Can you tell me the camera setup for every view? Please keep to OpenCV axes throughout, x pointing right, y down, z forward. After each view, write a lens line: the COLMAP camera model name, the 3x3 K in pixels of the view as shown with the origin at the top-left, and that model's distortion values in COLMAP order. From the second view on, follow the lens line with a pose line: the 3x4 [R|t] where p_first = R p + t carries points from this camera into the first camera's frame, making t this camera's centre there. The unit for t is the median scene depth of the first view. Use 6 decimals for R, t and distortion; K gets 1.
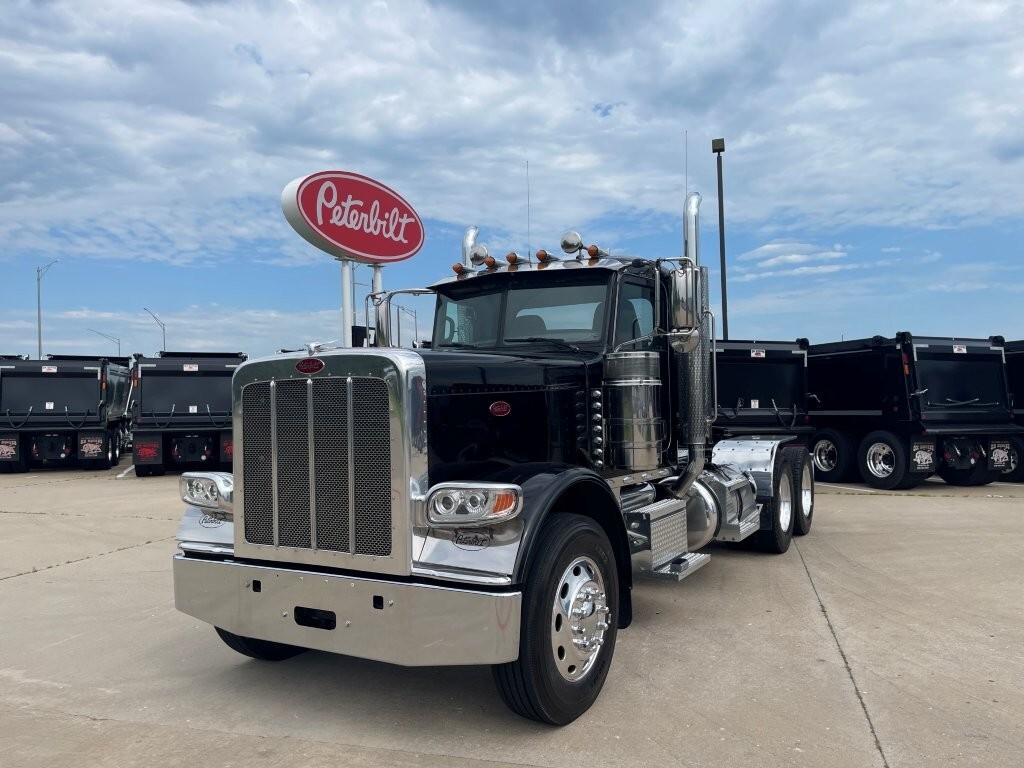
lens RADIAL K [[791.6, 0, 512.0], [0, 791.6, 384.0], [0, 0, 1]] dist [0.084240, -0.120730]
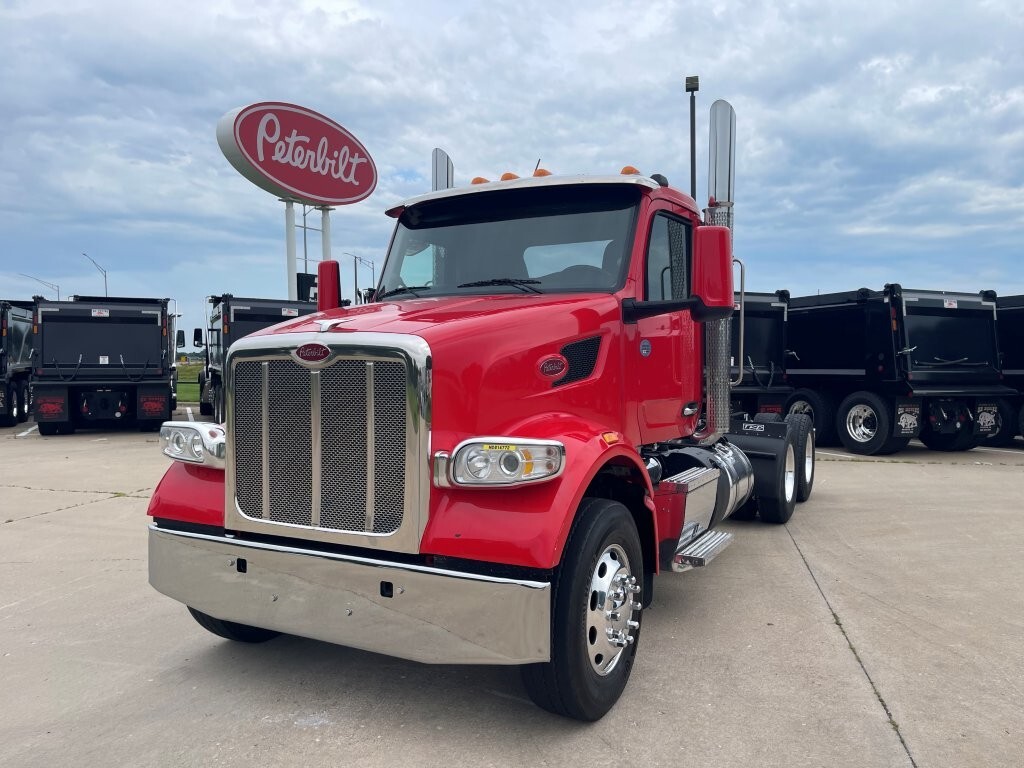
lens RADIAL K [[792.3, 0, 522.4], [0, 792.3, 381.3], [0, 0, 1]] dist [0.085017, -0.123193]
pose [[0.998105, 0.009692, 0.060770, 0.012227], [-0.012835, 0.998589, 0.051535, 0.003951], [-0.060185, -0.052217, 0.996821, 0.103584]]
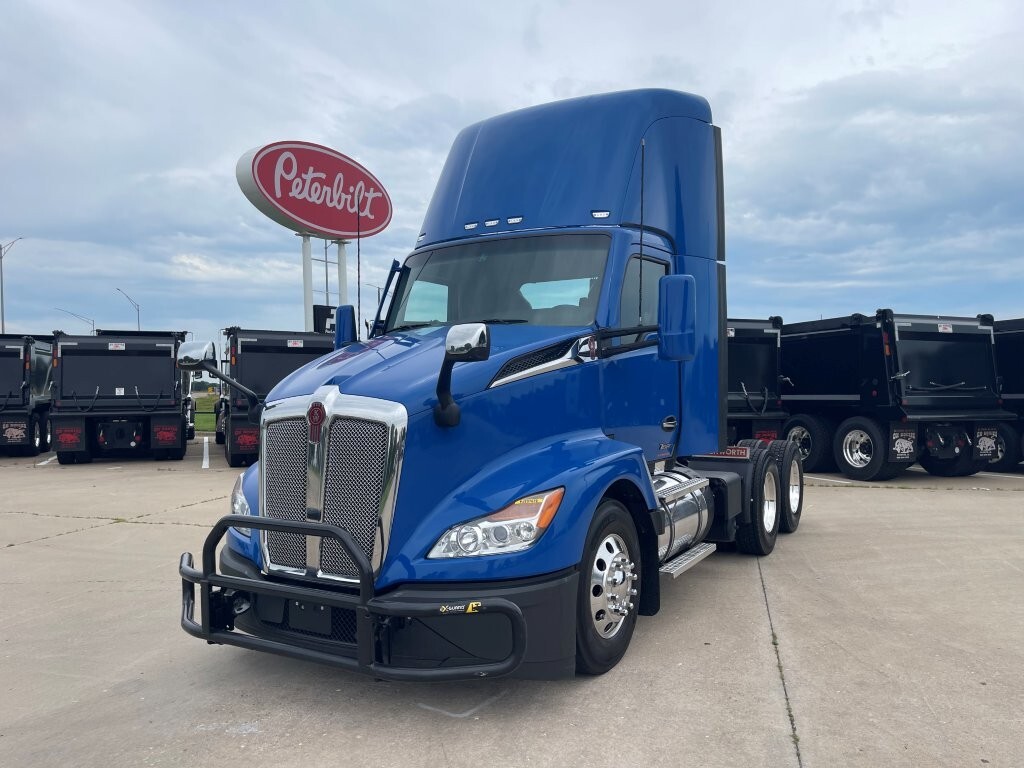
lens RADIAL K [[791.6, 0, 512.0], [0, 791.6, 384.0], [0, 0, 1]] dist [0.084240, -0.120730]
pose [[0.999867, 0.003068, 0.015988, 0.046679], [-0.003394, 0.999786, 0.020412, 0.003048], [-0.015922, -0.020464, 0.999664, 0.086375]]
